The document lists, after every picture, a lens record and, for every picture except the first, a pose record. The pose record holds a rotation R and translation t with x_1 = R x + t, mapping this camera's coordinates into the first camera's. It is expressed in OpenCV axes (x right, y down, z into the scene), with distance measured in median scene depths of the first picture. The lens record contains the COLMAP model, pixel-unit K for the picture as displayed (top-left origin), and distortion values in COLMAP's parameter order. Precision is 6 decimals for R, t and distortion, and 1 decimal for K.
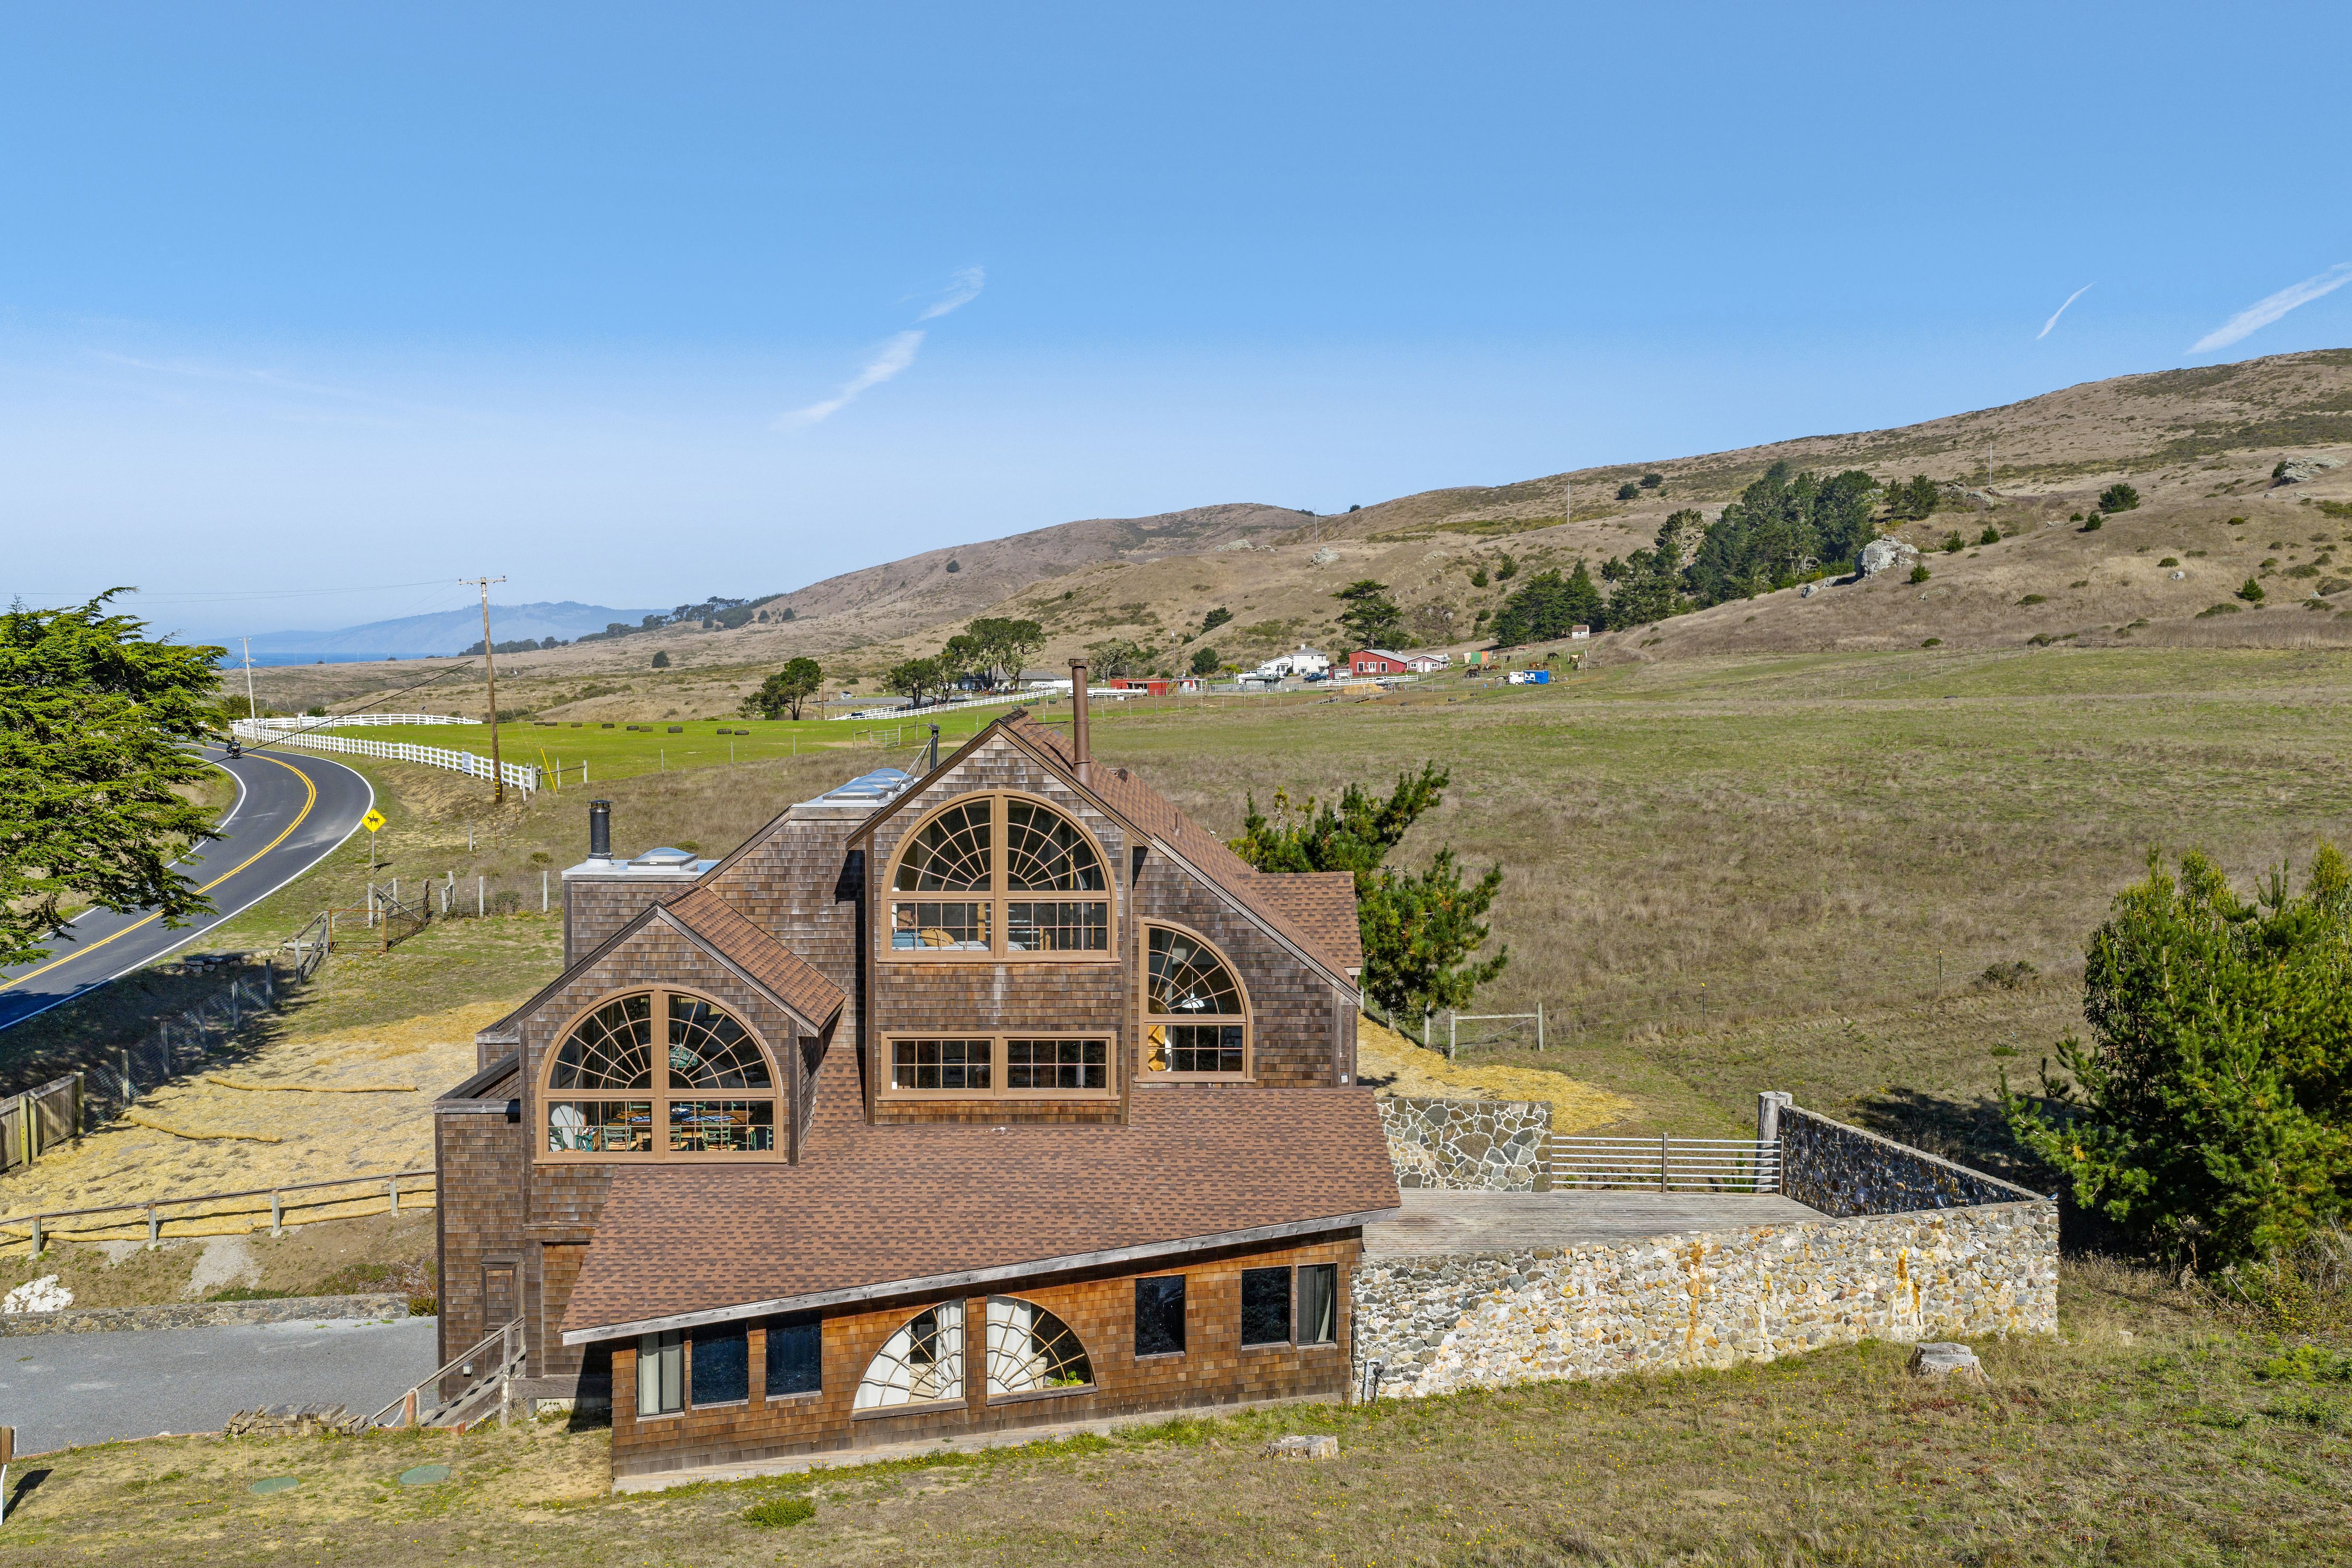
lens RADIAL K [[1937.1, 0, 1195.3], [0, 1937.1, 747.5], [0, 0, 1]] dist [0.022432, -0.024181]
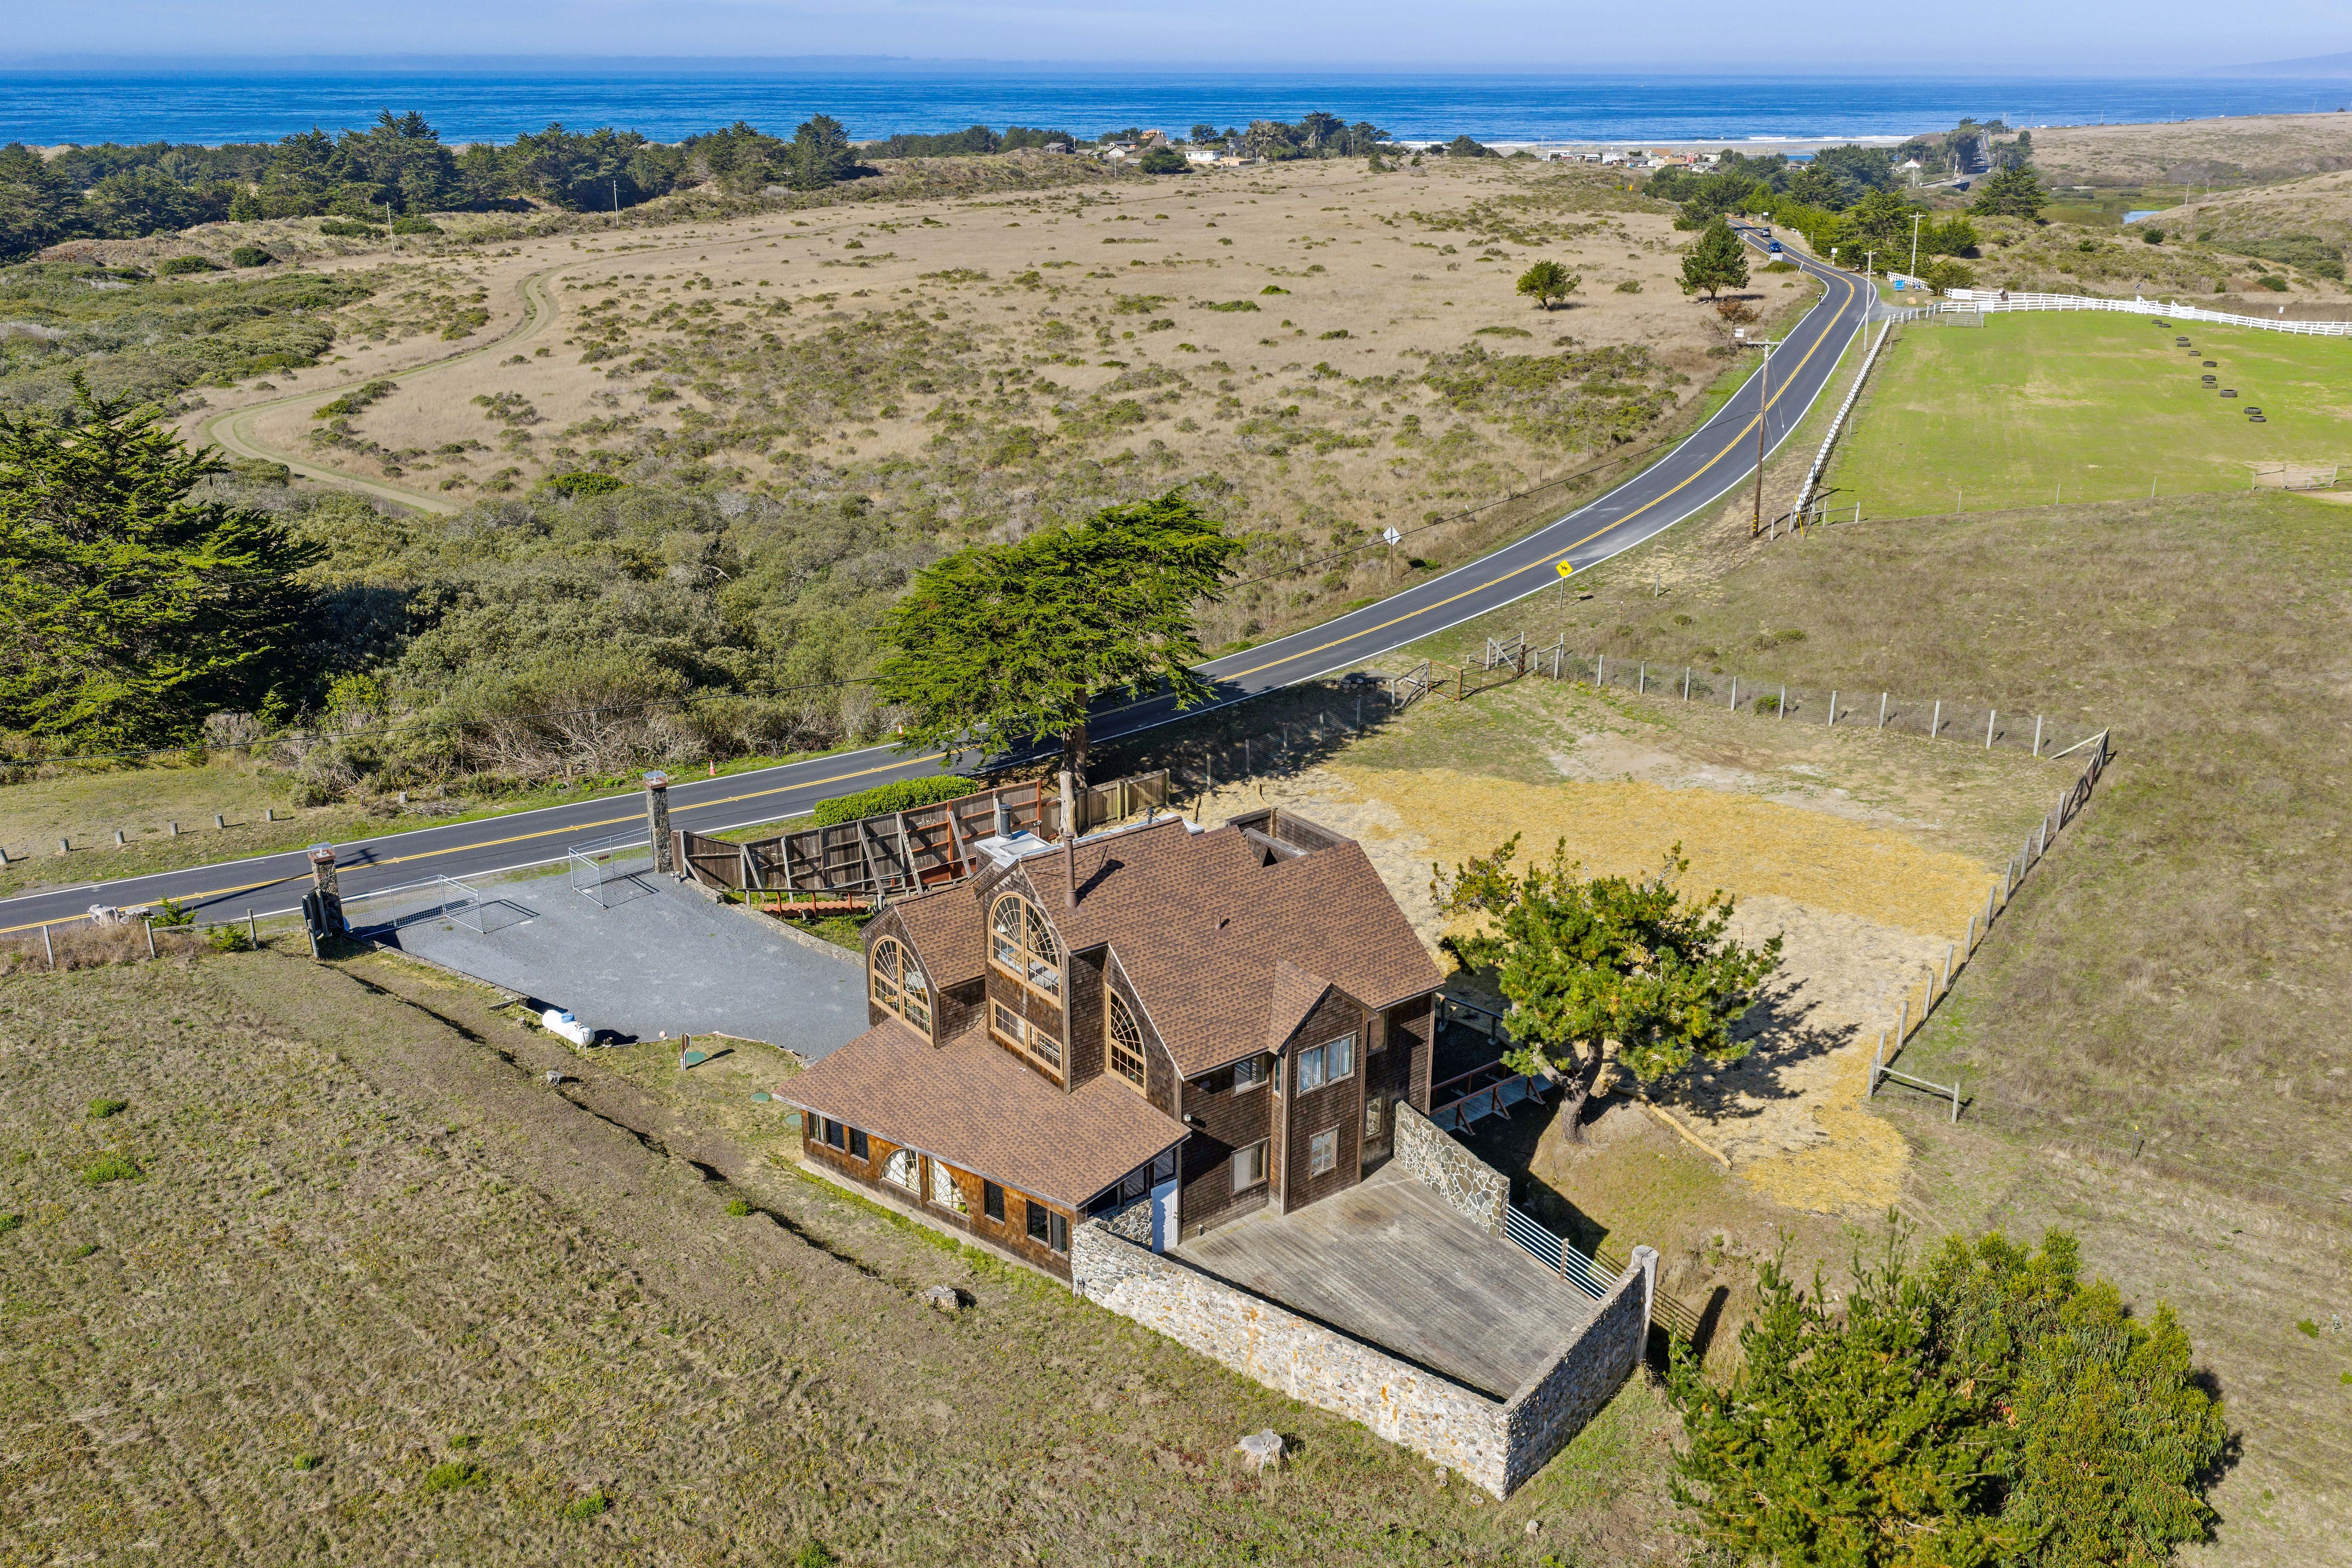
lens RADIAL K [[1983.4, 0, 1173.4], [0, 1983.4, 738.2], [0, 0, 1]] dist [0.008870, -0.015223]
pose [[0.585377, 0.259686, -0.768047, 0.111818], [-0.042715, 0.955879, 0.290638, -0.054350], [0.809635, -0.137325, 0.570643, 0.008252]]
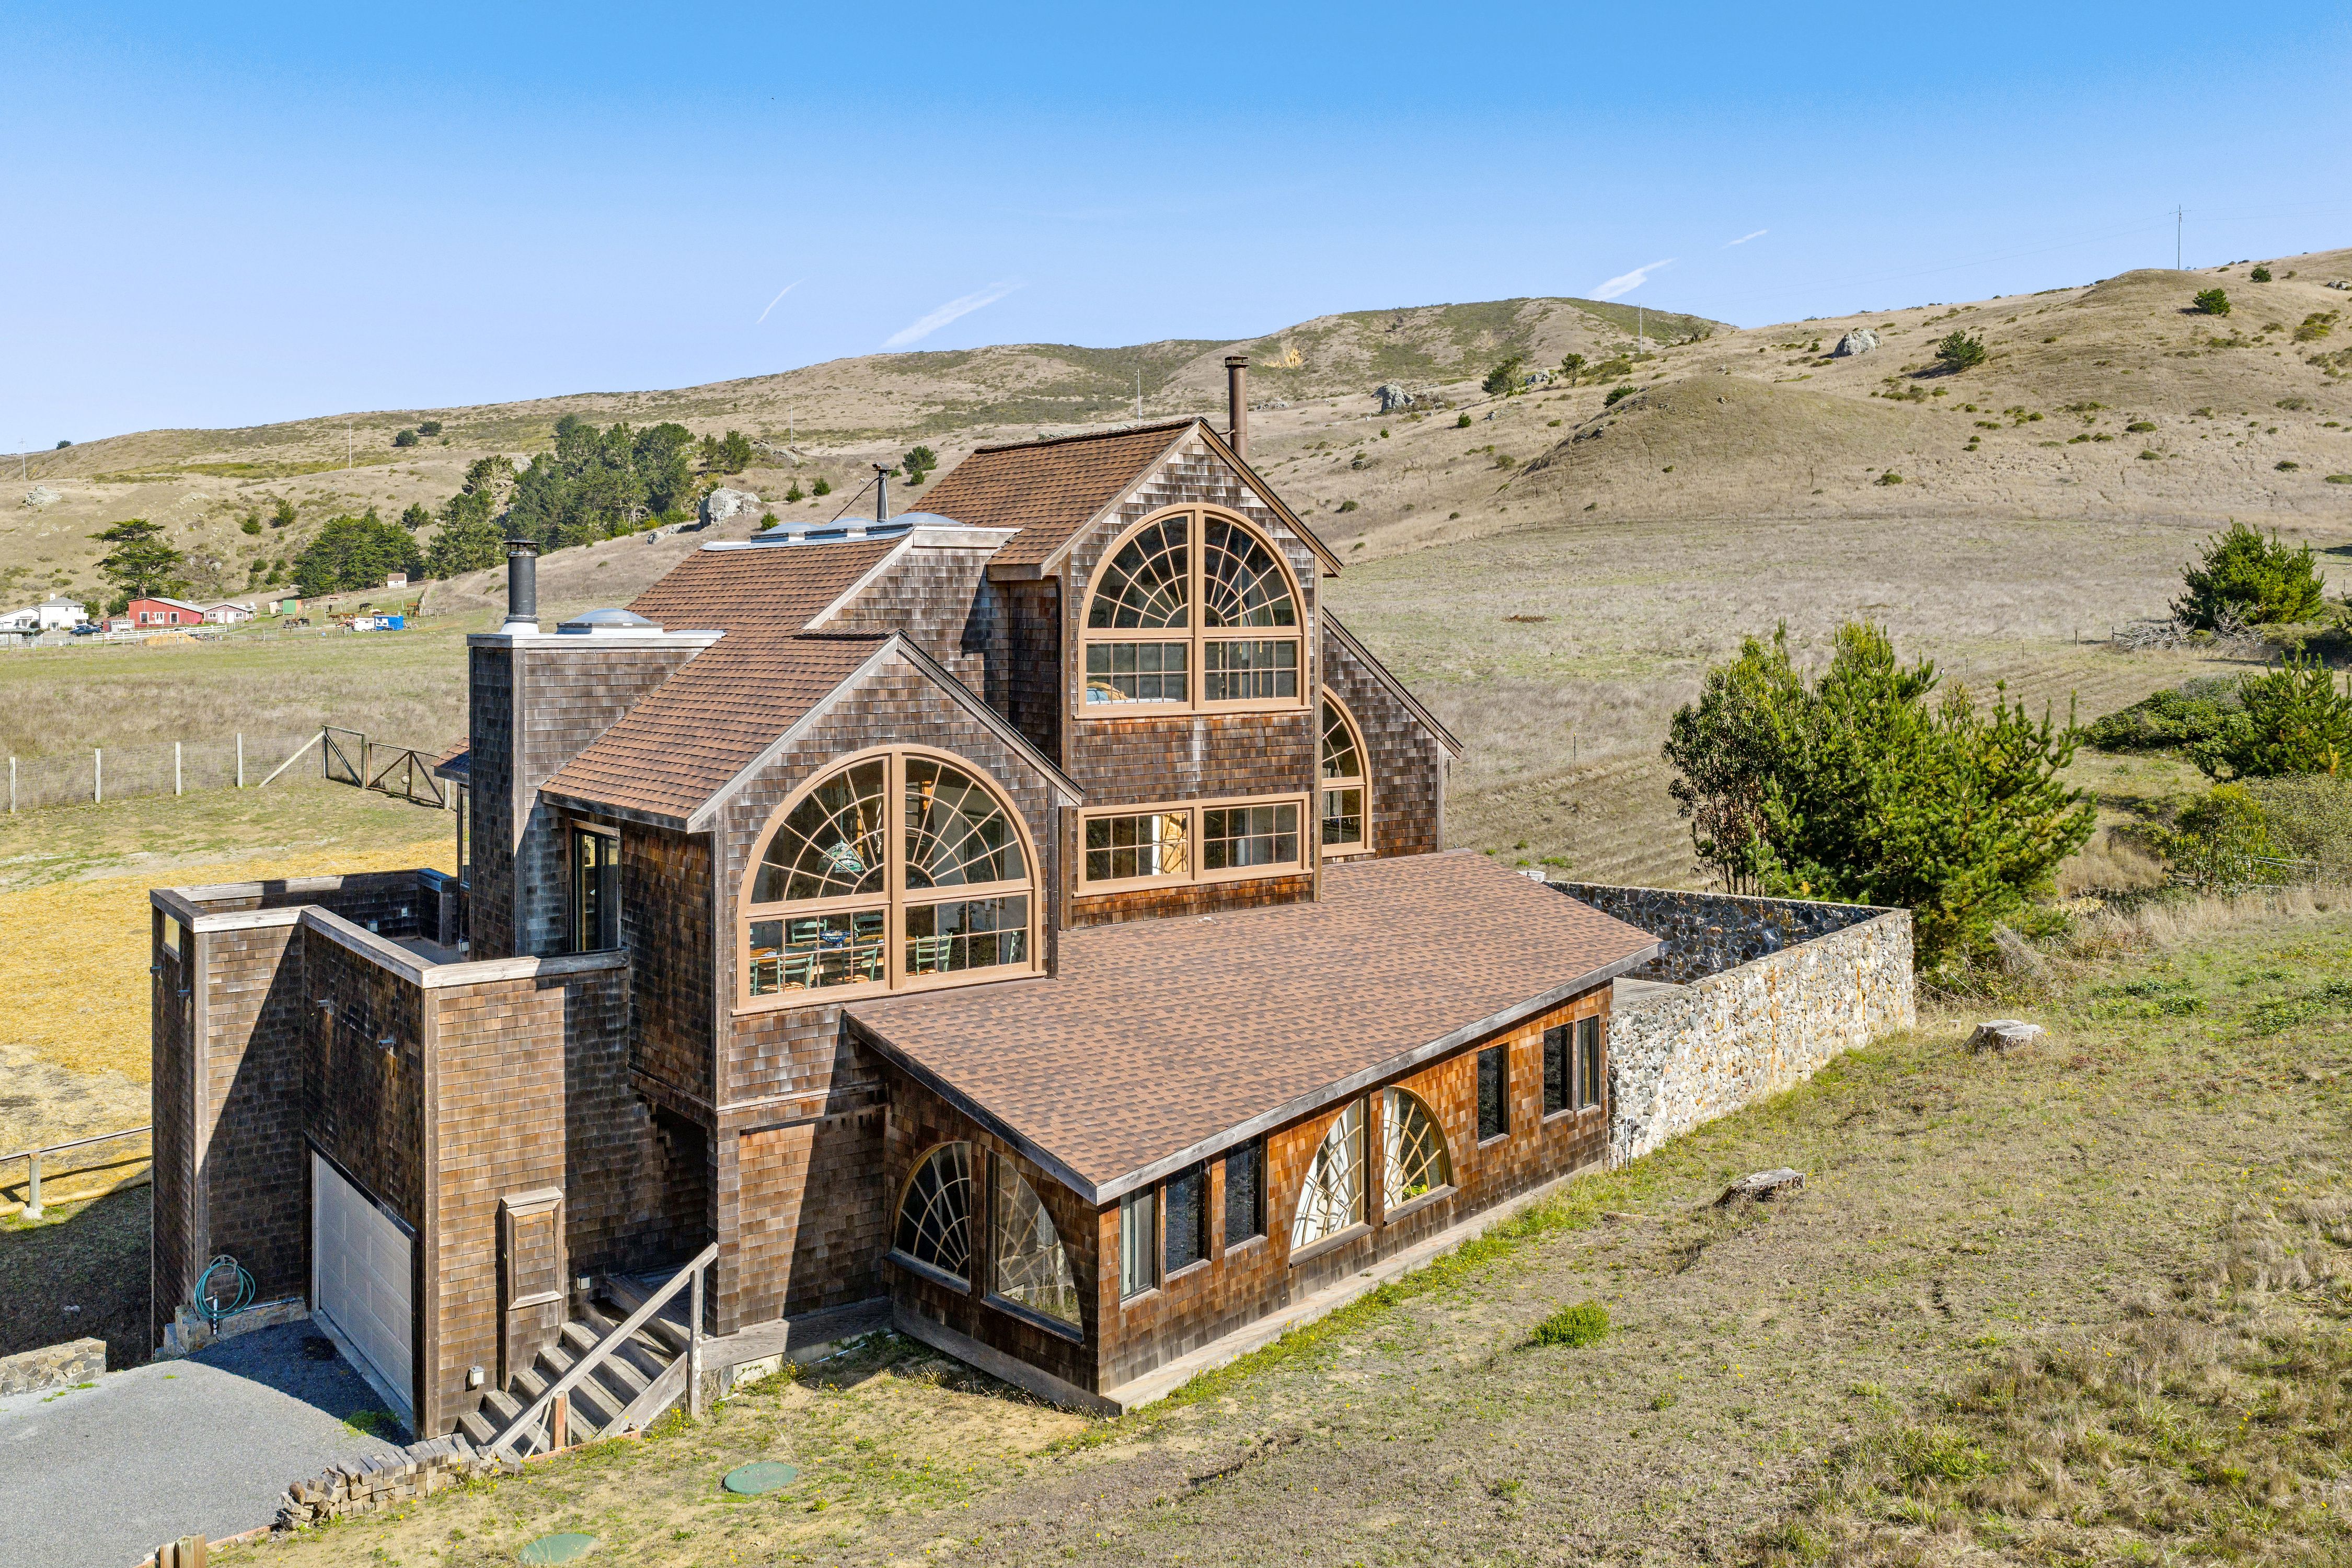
lens RADIAL K [[1983.9, 0, 1167.1], [0, 1983.9, 585.3], [0, 0, 1]] dist [0.015600, -0.025326]
pose [[0.824506, 0.002892, 0.565846, -0.049579], [0.033554, 0.997977, -0.053993, 0.008543], [-0.564858, 0.063504, 0.822741, 0.026364]]
